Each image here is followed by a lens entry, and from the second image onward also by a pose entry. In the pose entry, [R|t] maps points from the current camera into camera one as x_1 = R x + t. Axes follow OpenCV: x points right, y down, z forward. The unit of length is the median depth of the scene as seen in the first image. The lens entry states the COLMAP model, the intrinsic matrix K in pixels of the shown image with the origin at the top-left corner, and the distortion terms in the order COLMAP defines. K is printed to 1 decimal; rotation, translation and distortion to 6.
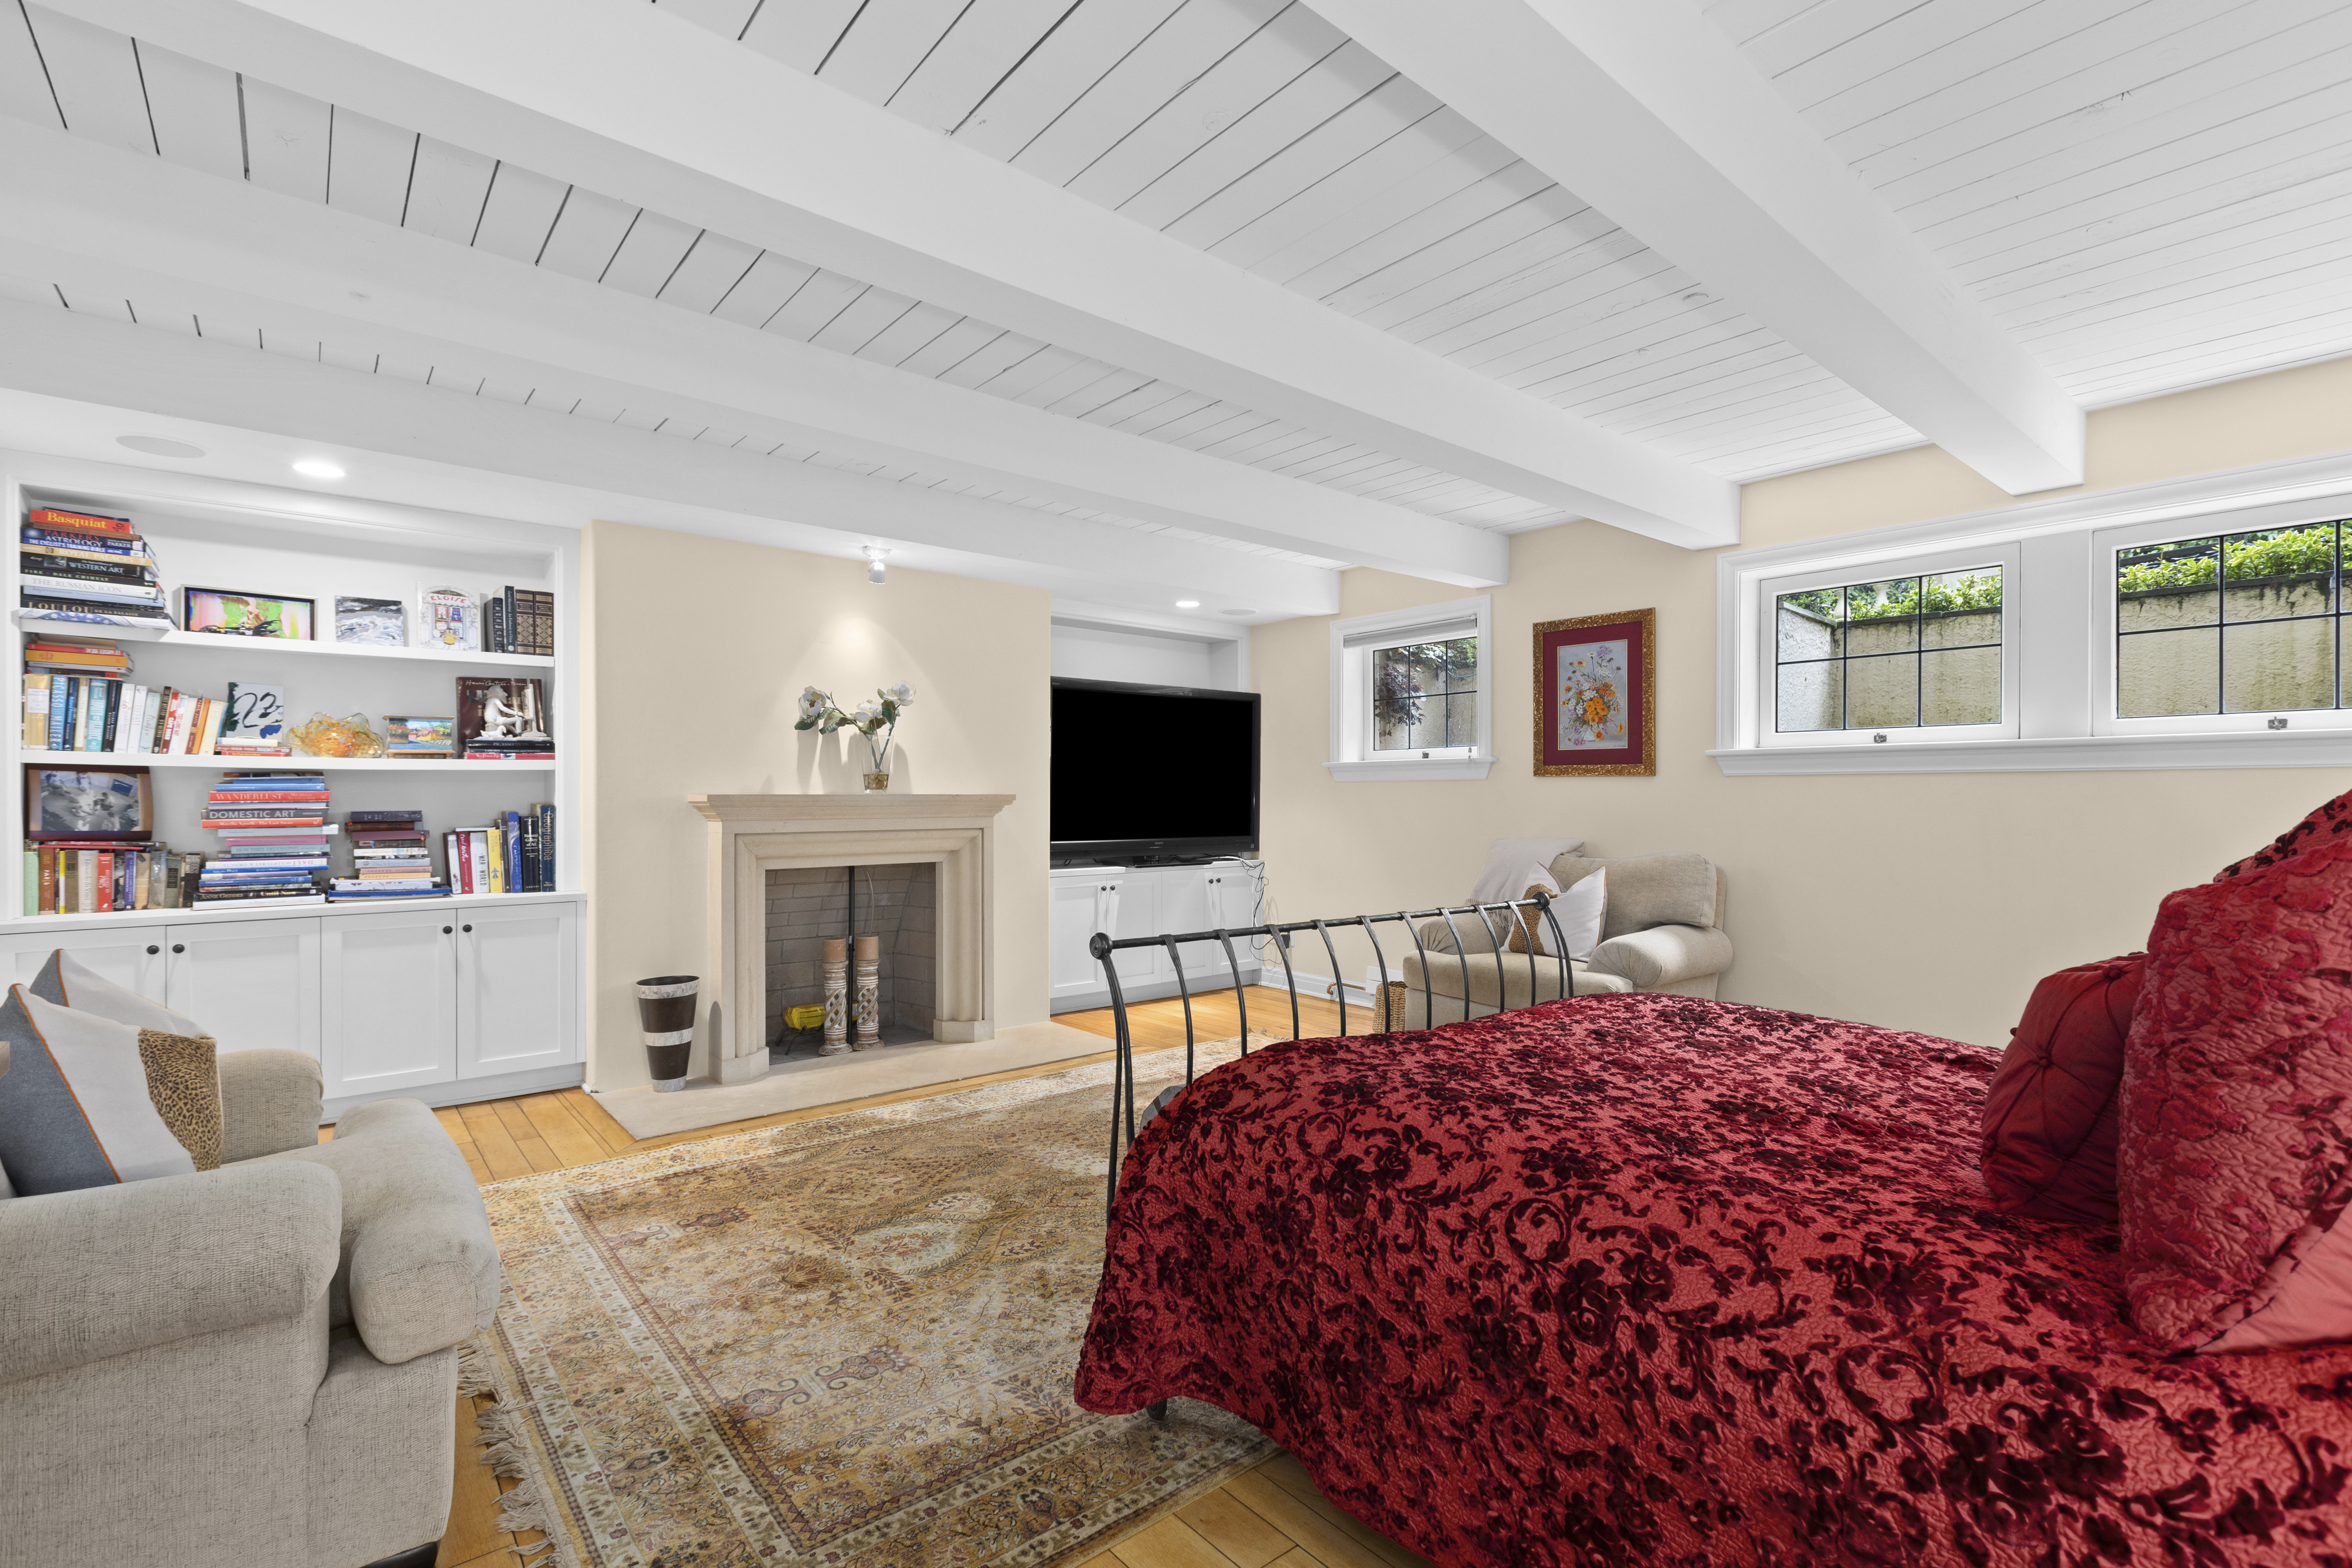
lens RADIAL K [[1065.1, 0, 1177.7], [0, 1065.1, 787.7], [0, 0, 1]] dist [-0.003376, 0.000678]
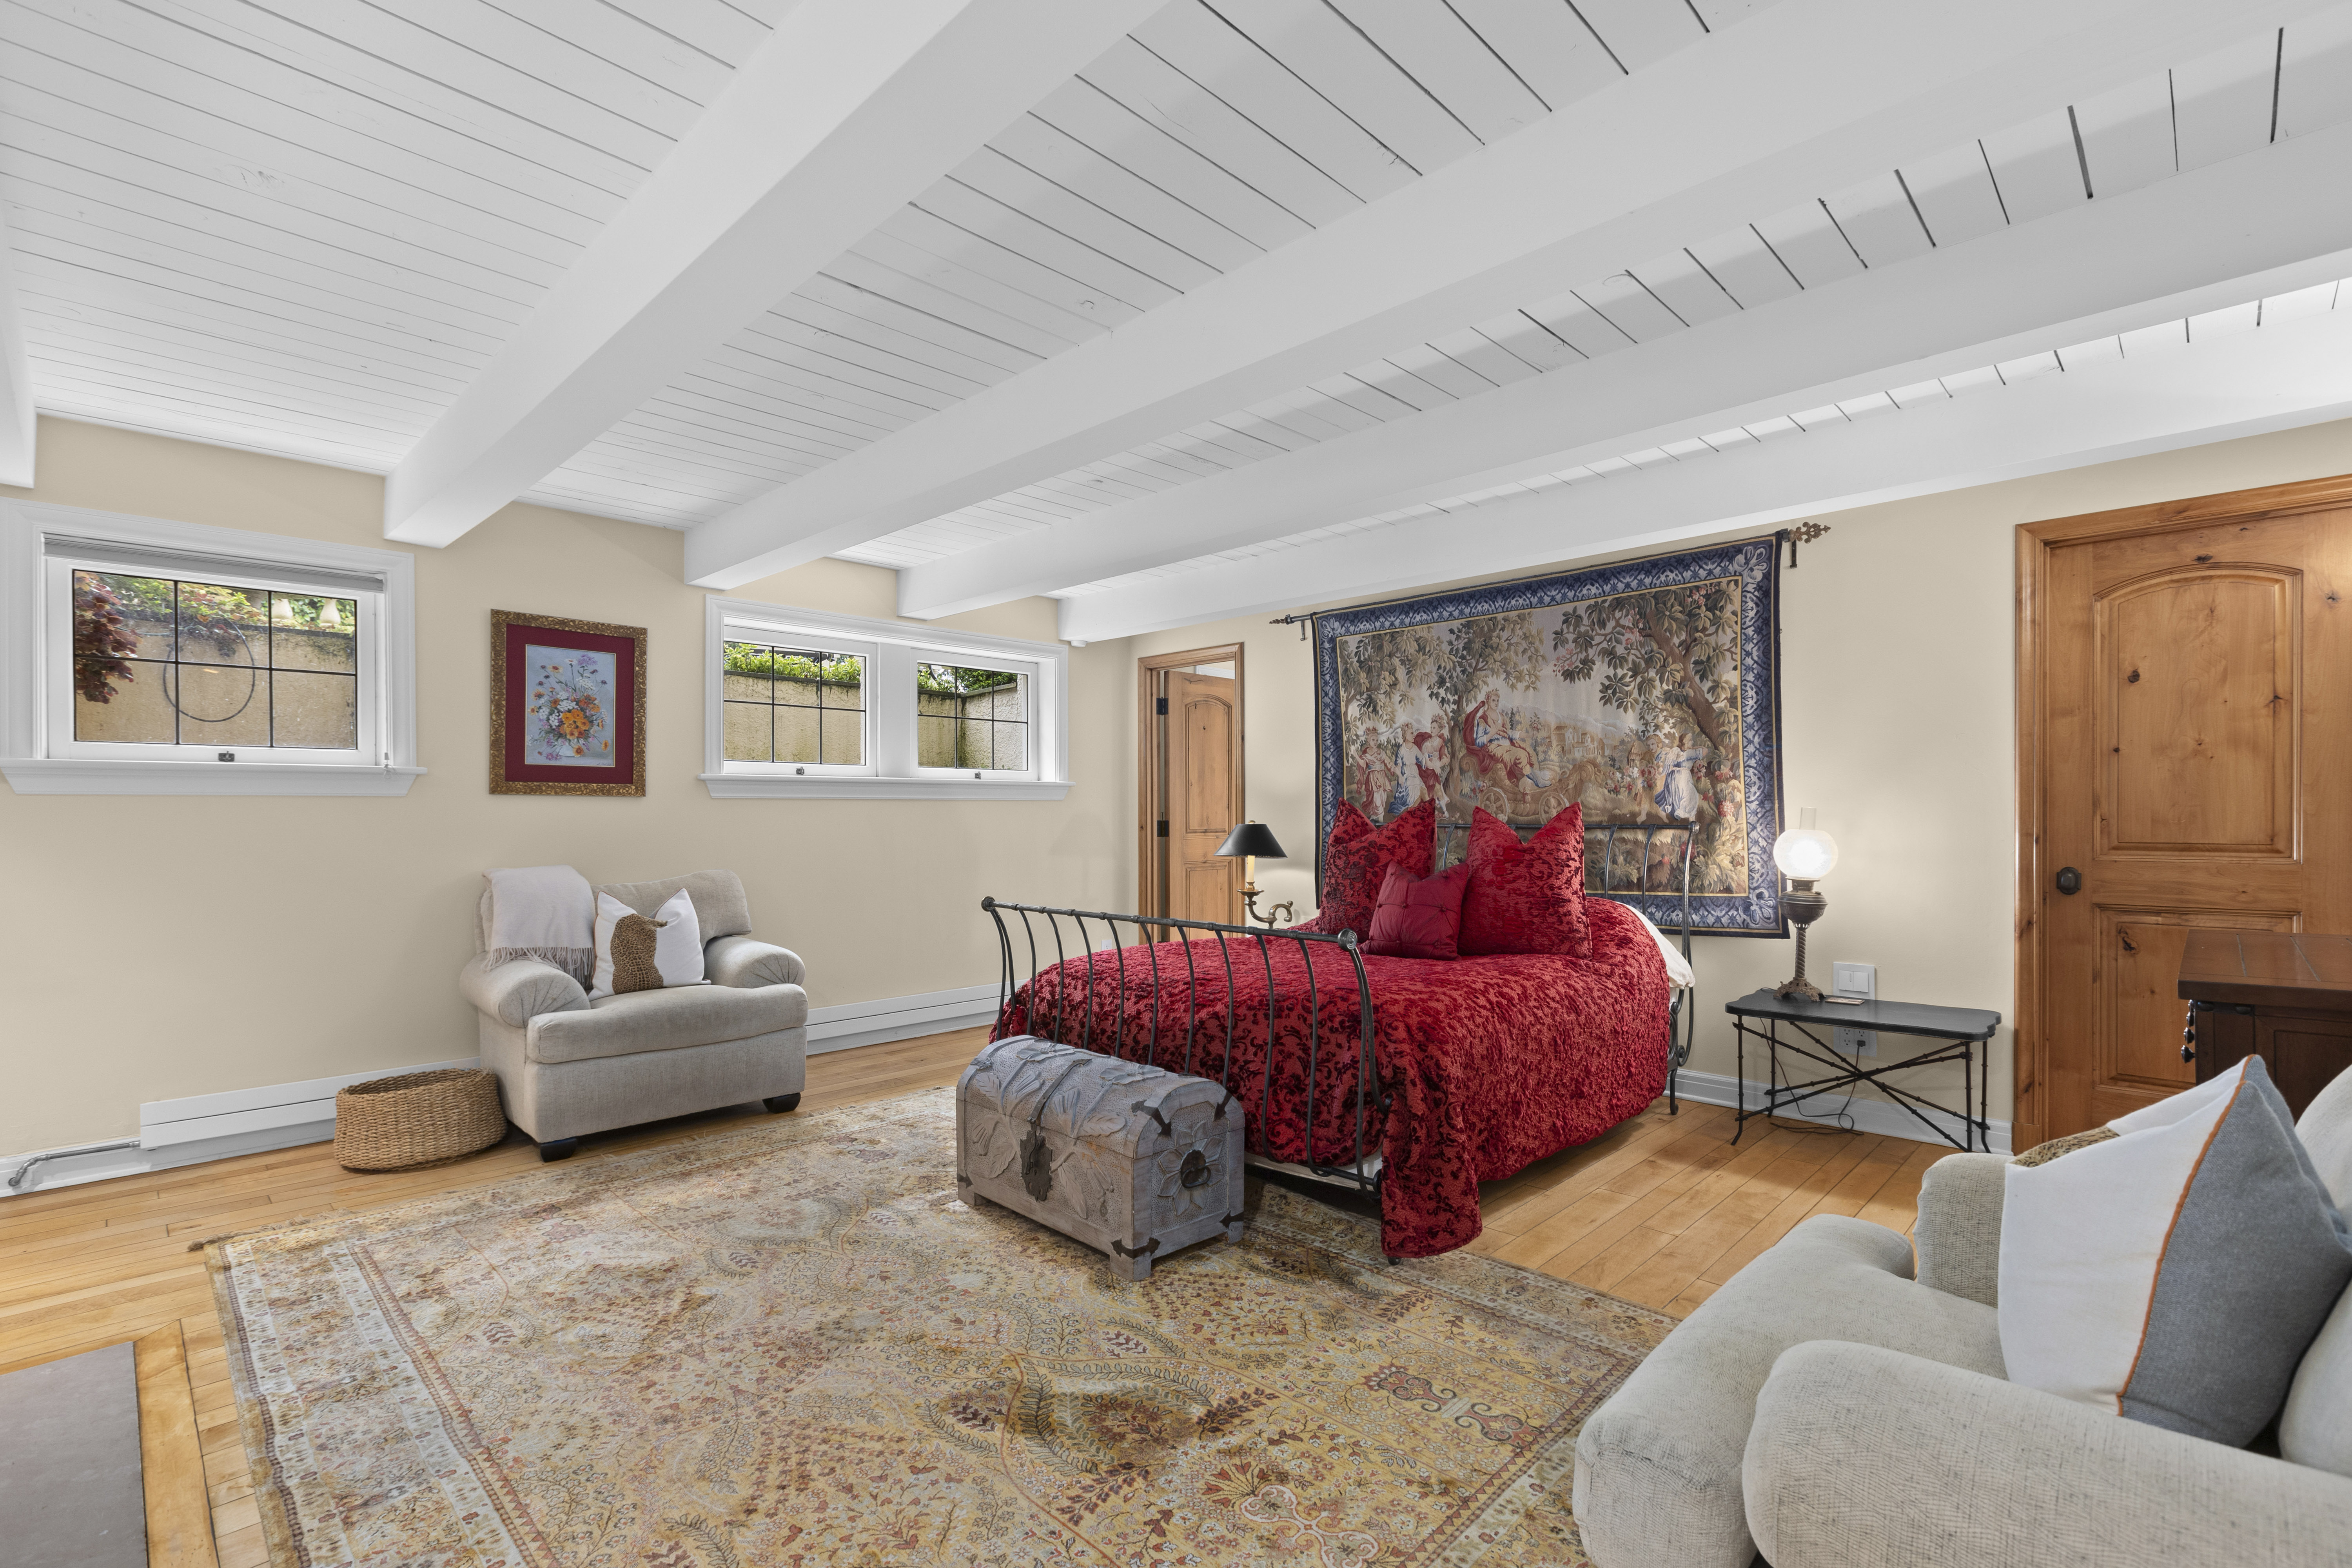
lens RADIAL K [[1065.1, 0, 1176.3], [0, 1065.1, 805.0], [0, 0, 1]] dist [-0.003376, 0.000678]
pose [[-0.107809, 0.010274, 0.994119, -0.563008], [0.001100, 0.999947, -0.010215, 0.007071], [-0.994171, -0.000007, -0.107814, 0.579997]]
